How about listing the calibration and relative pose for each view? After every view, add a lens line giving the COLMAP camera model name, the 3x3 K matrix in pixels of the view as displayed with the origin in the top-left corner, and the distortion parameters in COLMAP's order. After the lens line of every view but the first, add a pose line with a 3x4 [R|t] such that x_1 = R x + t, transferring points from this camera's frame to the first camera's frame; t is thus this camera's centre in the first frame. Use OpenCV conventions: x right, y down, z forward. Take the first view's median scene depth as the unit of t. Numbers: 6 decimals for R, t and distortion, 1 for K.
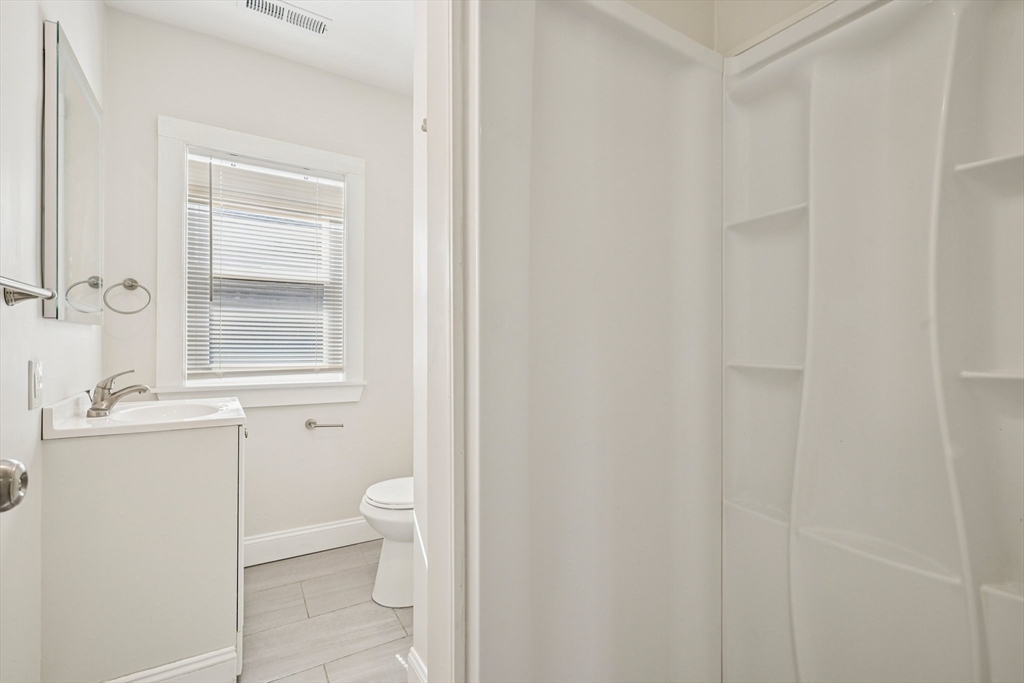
lens RADIAL K [[458.9, 0, 512.4], [0, 458.9, 340.3], [0, 0, 1]] dist [0.001476, -0.001157]
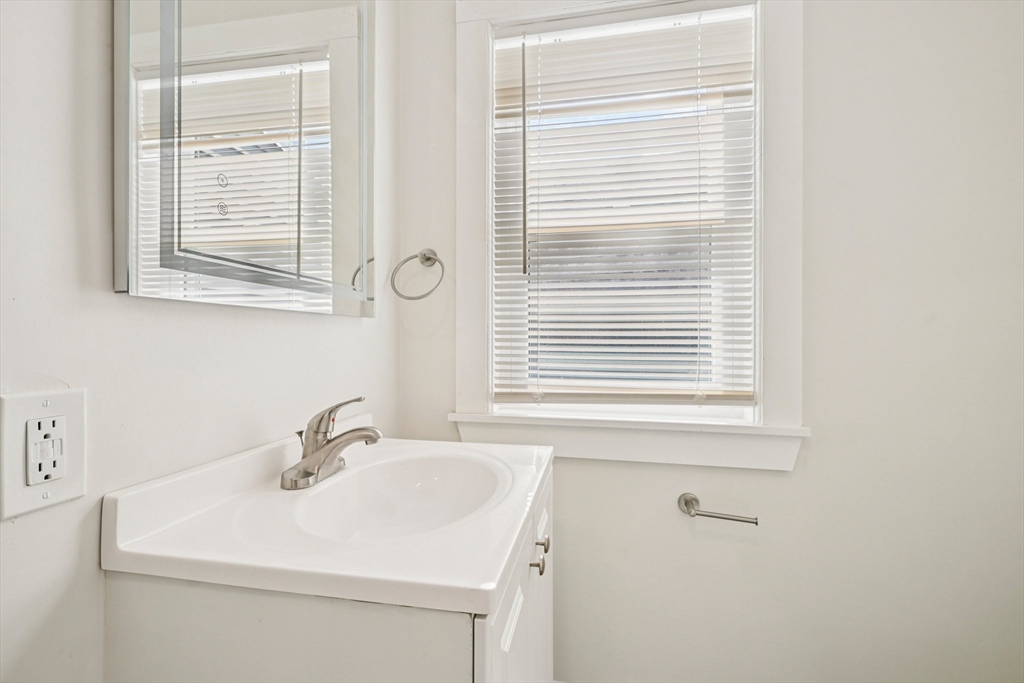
lens RADIAL K [[458.9, 0, 512.1], [0, 458.9, 339.8], [0, 0, 1]] dist [0.001476, -0.001157]
pose [[0.725137, -0.004832, -0.688588, -0.254426], [0.005739, 0.999983, -0.000973, 0.000665], [0.688581, -0.003246, 0.725152, 0.549245]]
